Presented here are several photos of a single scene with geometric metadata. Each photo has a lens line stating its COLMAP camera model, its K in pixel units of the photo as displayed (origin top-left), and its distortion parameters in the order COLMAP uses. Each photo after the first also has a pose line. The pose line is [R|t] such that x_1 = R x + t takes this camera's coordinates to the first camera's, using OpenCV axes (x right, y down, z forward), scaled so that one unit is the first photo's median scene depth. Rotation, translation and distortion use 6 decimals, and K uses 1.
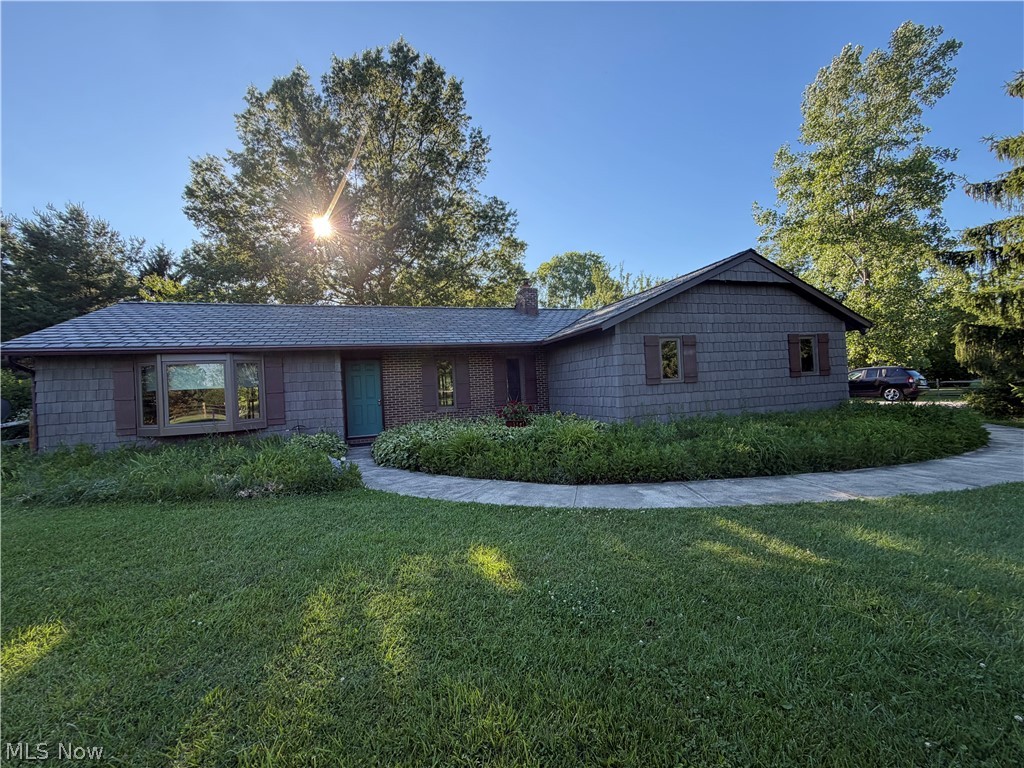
lens RADIAL K [[411.1, 0, 511.6], [0, 411.1, 382.8], [0, 0, 1]] dist [0.000015, 0.000000]
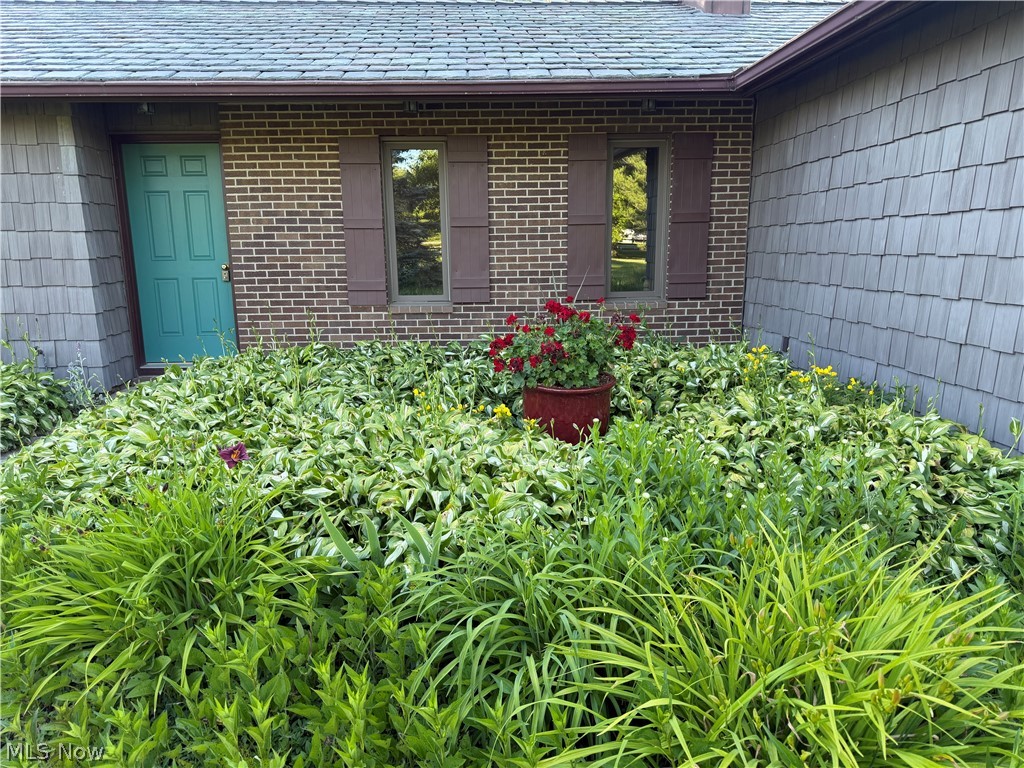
lens RADIAL K [[702.2, 0, 510.7], [0, 702.2, 388.9], [0, 0, 1]] dist [0.001437, 0.000382]
pose [[0.960005, 0.093481, -0.263917, 0.076938], [-0.030868, 0.972207, 0.232078, -0.001416], [0.278277, -0.214650, 0.936209, 0.501619]]
